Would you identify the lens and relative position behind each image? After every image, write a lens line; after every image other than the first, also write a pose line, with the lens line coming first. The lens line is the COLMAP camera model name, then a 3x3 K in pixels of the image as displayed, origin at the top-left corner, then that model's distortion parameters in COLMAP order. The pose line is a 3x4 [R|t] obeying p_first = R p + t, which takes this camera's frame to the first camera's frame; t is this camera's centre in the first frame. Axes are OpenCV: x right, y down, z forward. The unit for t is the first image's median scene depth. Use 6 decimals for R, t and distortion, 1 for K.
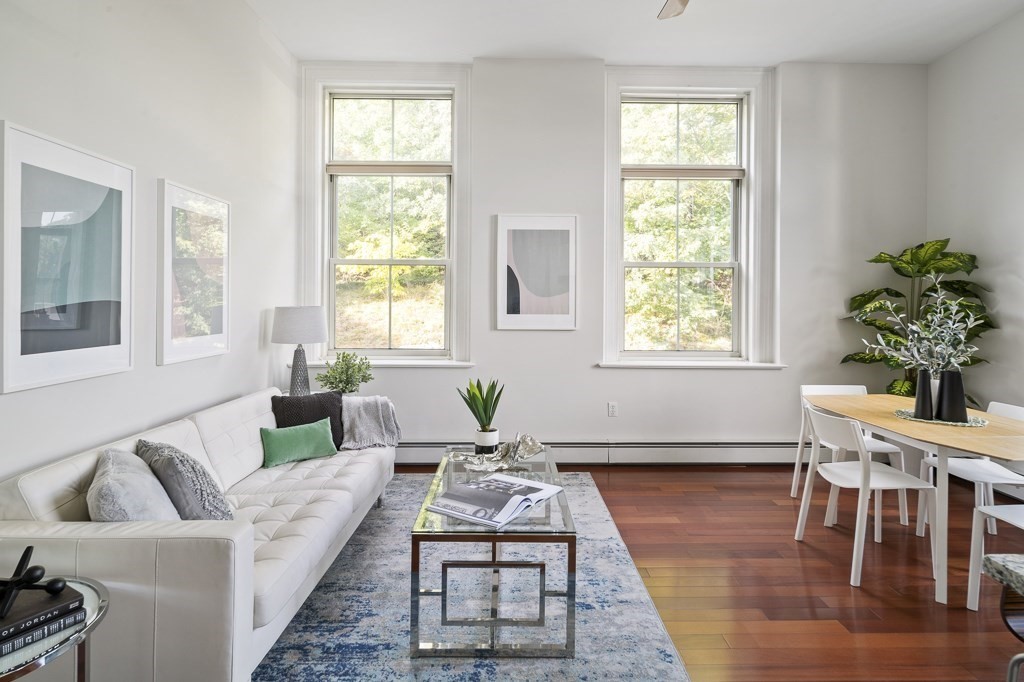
lens RADIAL K [[523.5, 0, 494.7], [0, 523.5, 303.0], [0, 0, 1]] dist [0.001804, 0.001044]
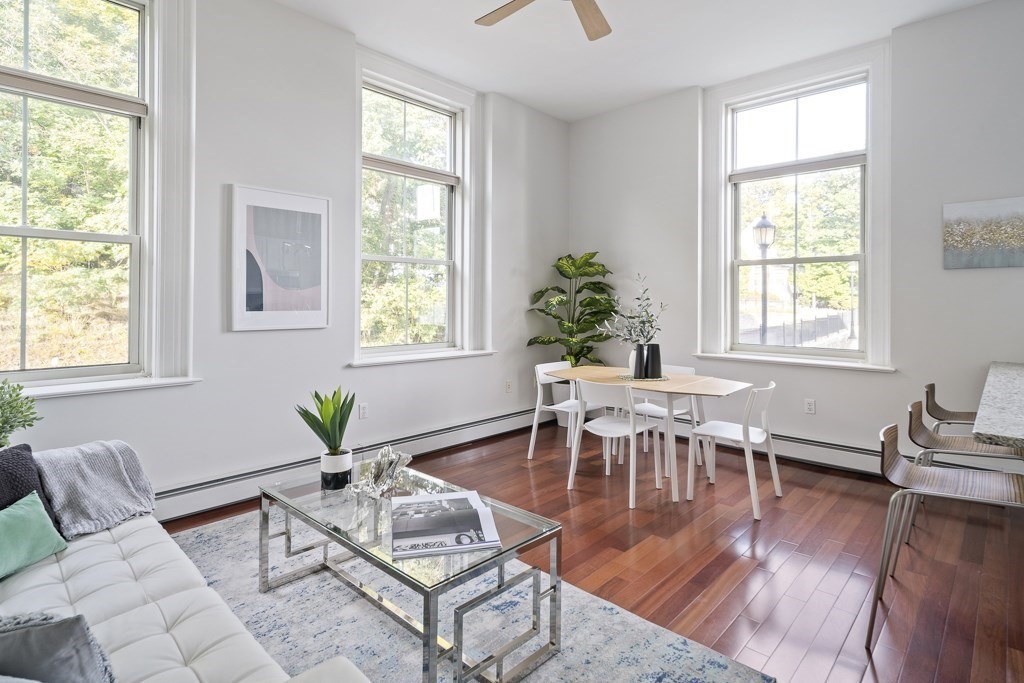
lens RADIAL K [[526.3, 0, 514.7], [0, 526.3, 297.1], [0, 0, 1]] dist [-0.000407, 0.000569]
pose [[0.700385, 0.002284, 0.713761, -0.272092], [0.001555, 0.999988, -0.004726, 0.004477], [-0.713763, 0.004420, 0.700373, 0.156679]]
